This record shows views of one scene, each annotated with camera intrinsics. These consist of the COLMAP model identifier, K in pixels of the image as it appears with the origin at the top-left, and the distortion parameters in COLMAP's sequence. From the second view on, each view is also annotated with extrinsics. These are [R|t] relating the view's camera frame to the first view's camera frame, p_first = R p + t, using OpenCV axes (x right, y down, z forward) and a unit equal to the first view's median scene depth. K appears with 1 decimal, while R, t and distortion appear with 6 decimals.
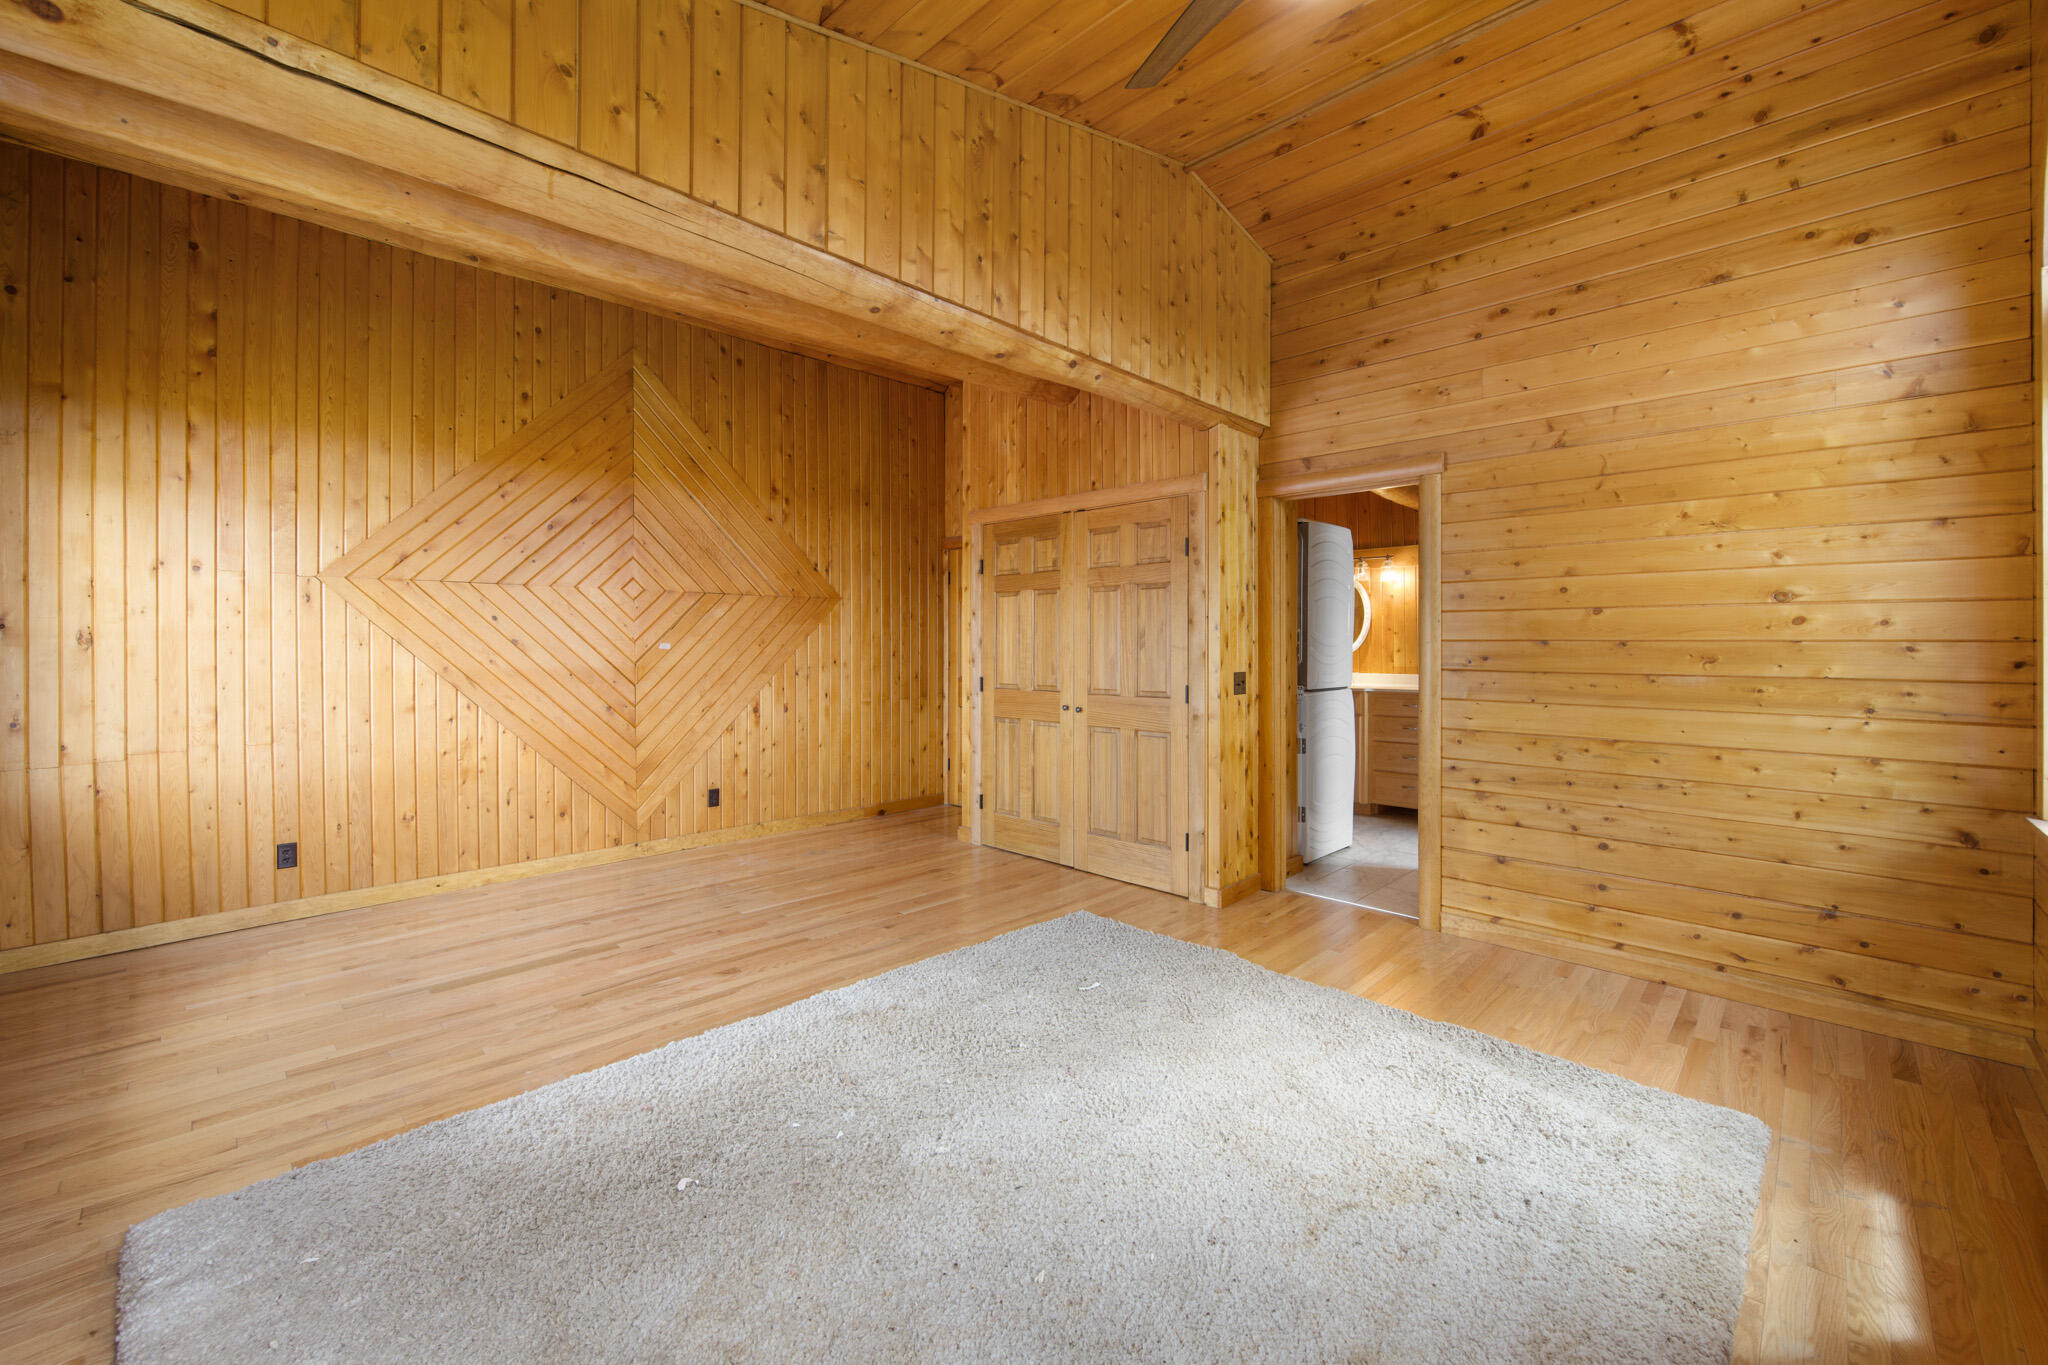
lens RADIAL K [[825.0, 0, 1020.3], [0, 825.0, 653.3], [0, 0, 1]] dist [-0.001714, 0.000548]
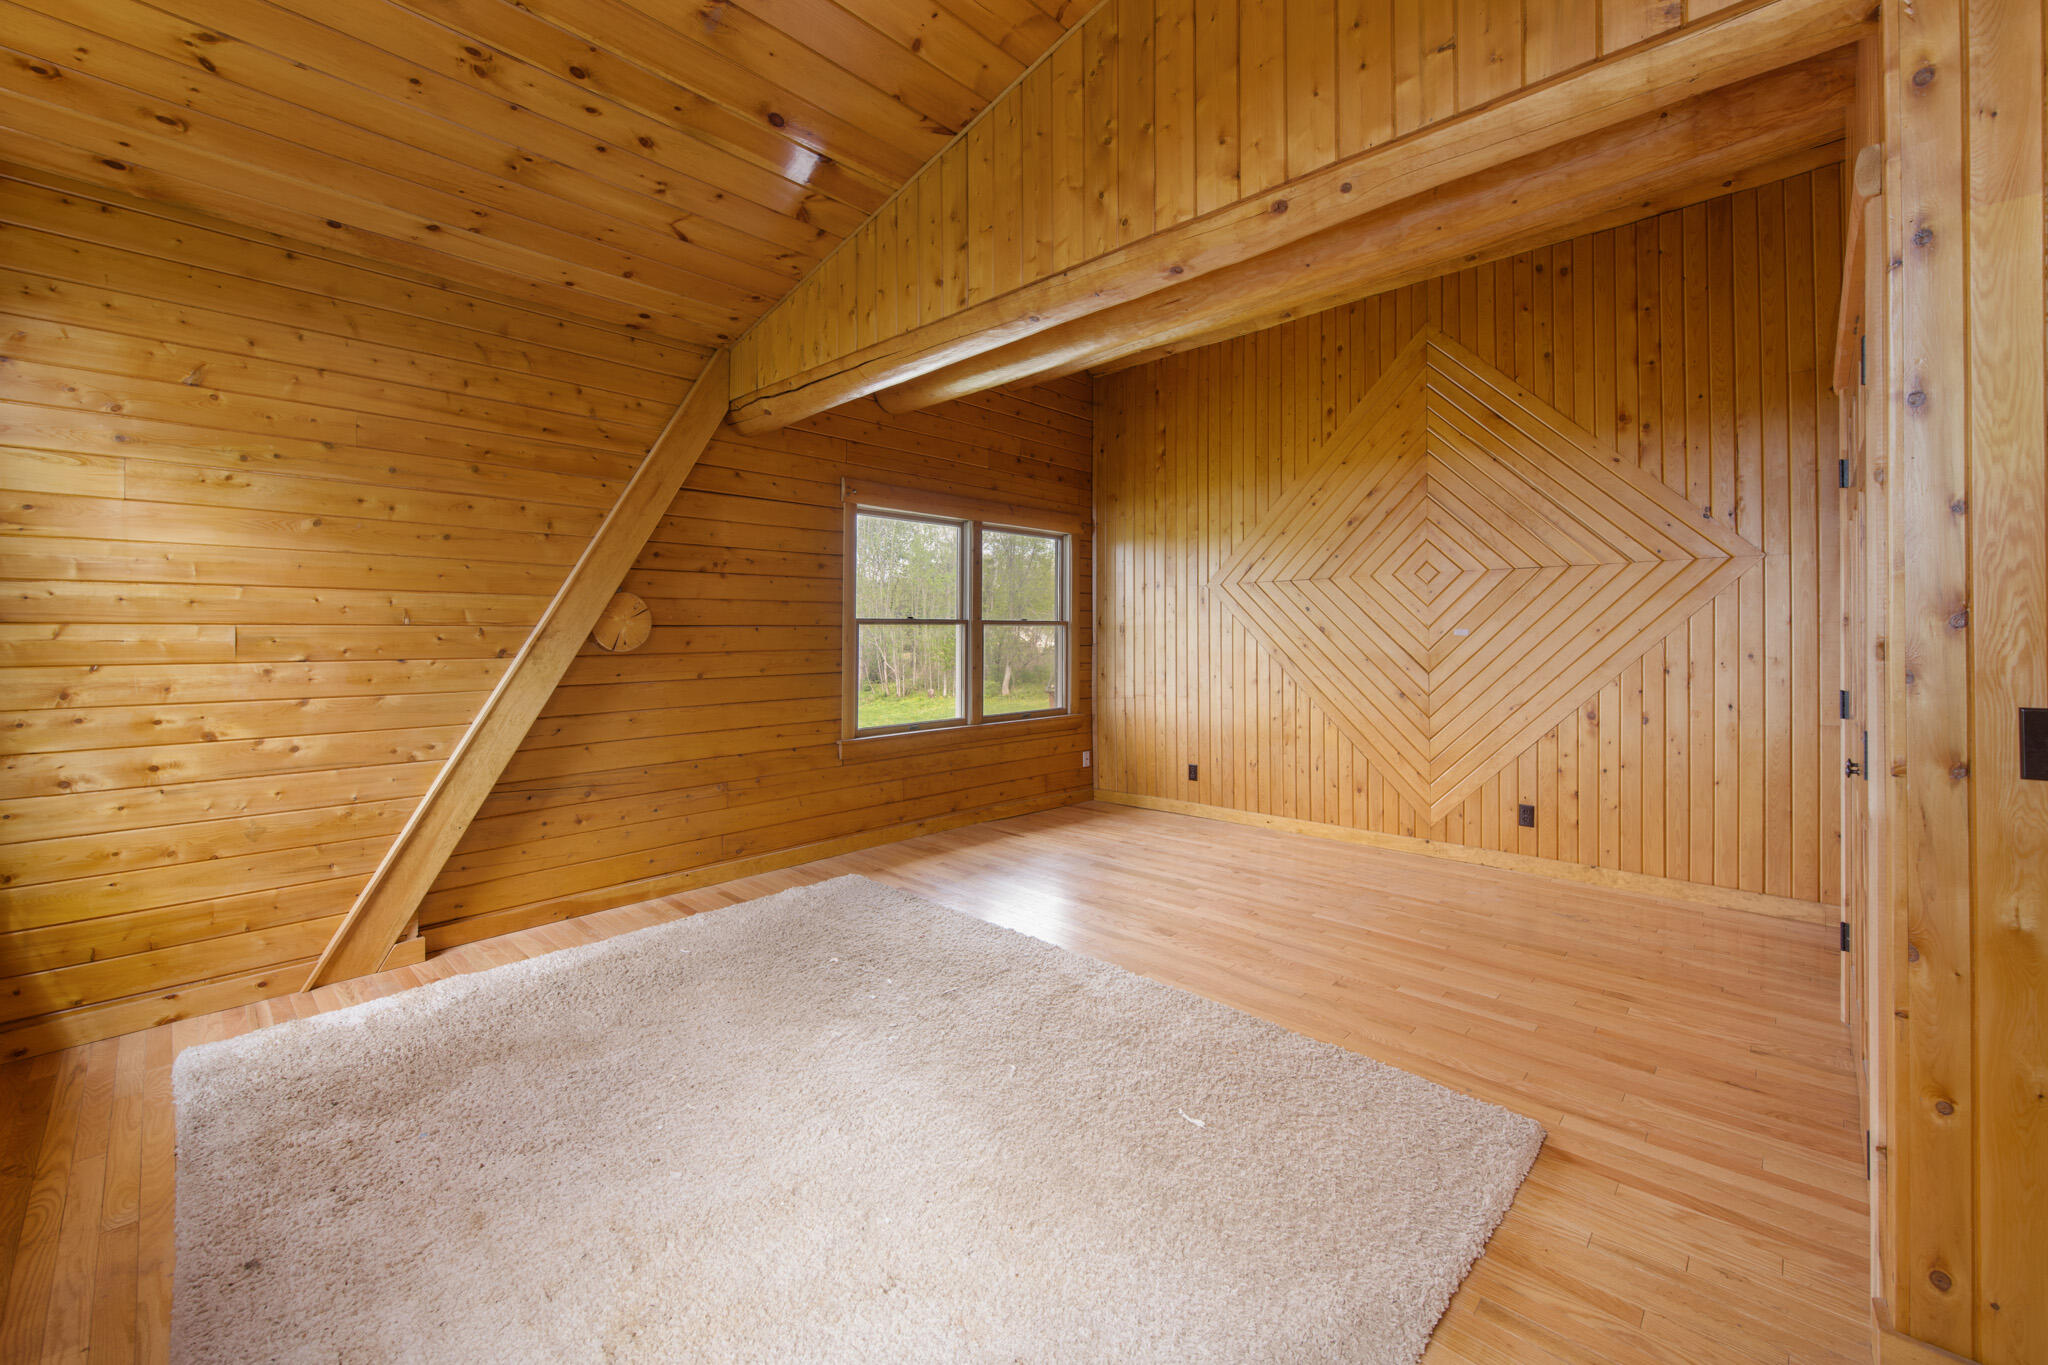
lens RADIAL K [[825.0, 0, 1024.6], [0, 825.0, 633.5], [0, 0, 1]] dist [-0.001714, 0.000548]
pose [[0.018893, -0.003109, -0.999817, 0.541410], [-0.005656, 0.999979, -0.003217, -0.002135], [0.999806, 0.005716, 0.018875, 0.584853]]
